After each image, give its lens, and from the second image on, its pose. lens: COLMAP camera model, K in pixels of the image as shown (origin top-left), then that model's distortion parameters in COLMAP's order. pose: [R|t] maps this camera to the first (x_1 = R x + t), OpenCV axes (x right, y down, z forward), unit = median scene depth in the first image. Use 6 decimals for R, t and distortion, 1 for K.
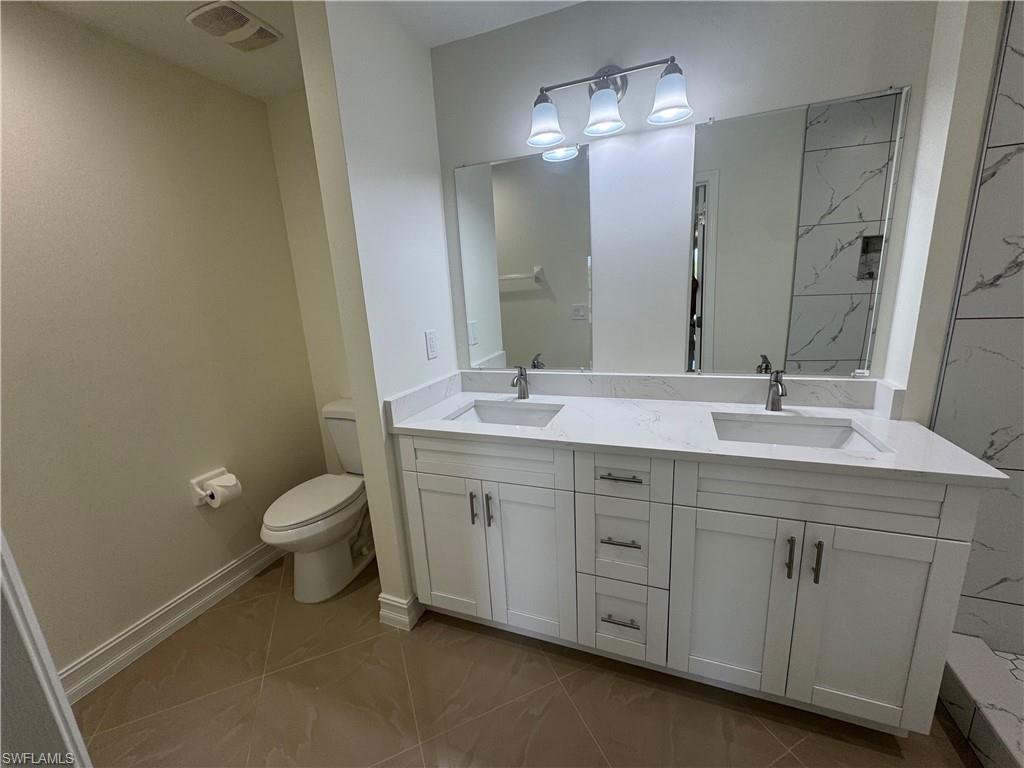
lens RADIAL K [[408.0, 0, 512.0], [0, 408.0, 384.0], [0, 0, 1]] dist [-0.000638, -0.000049]
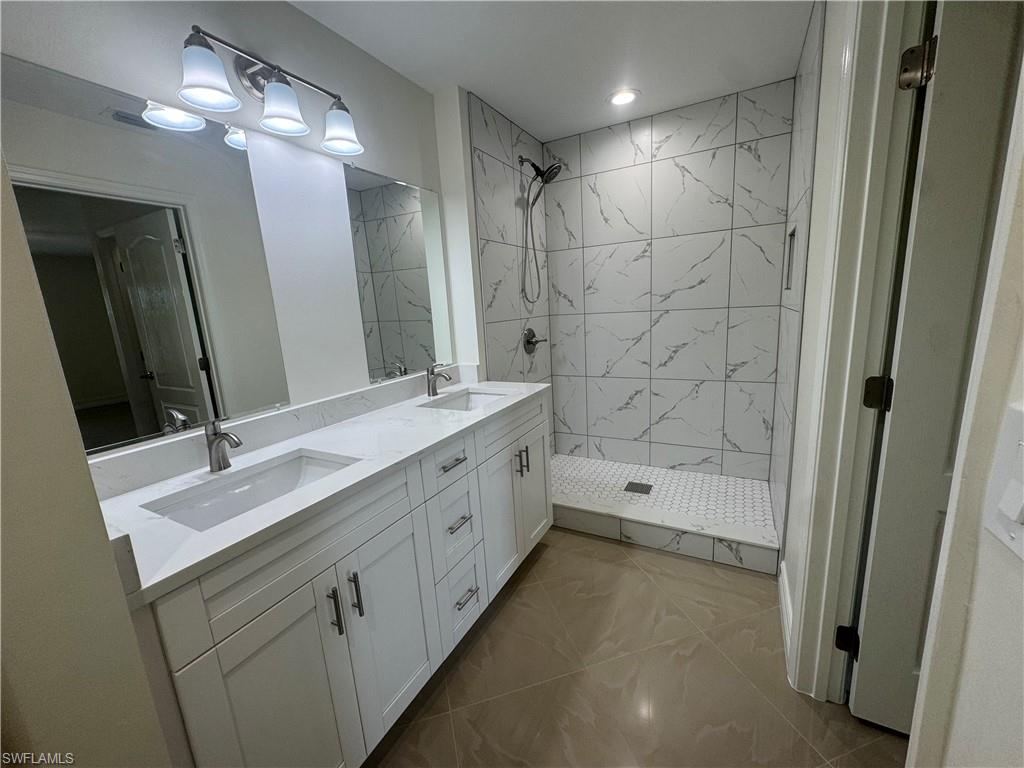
lens RADIAL K [[413.4, 0, 510.7], [0, 413.4, 381.3], [0, 0, 1]] dist [0.000145, 0.000029]
pose [[0.127938, -0.136911, 0.982287, -0.559533], [0.273920, 0.956779, 0.097679, -0.037876], [-0.953205, 0.256571, 0.159911, 0.433265]]
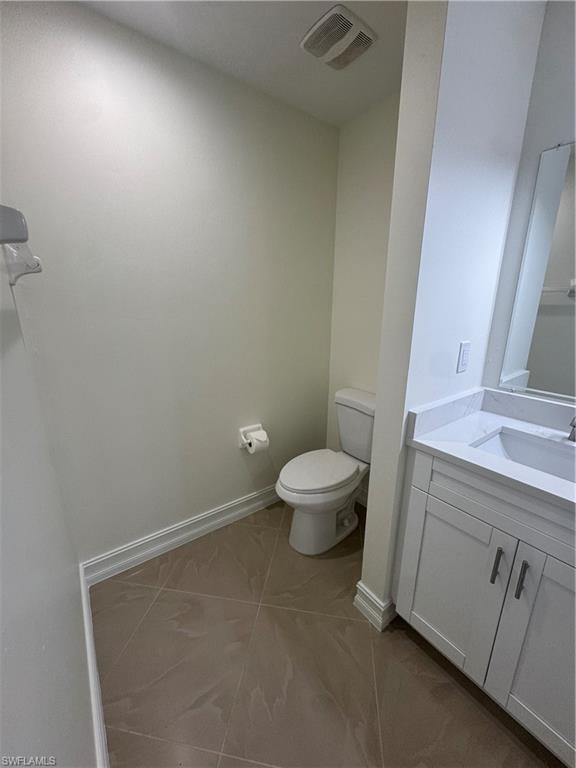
lens RADIAL K [[306.0, 0, 288.0], [0, 306.0, 384.0], [0, 0, 1]] dist [-0.000638, -0.000049]
pose [[0.844938, 0.195870, -0.497710, -0.179632], [-0.172221, 0.980607, 0.093541, -0.033841], [0.506380, 0.006680, 0.862285, 0.208471]]
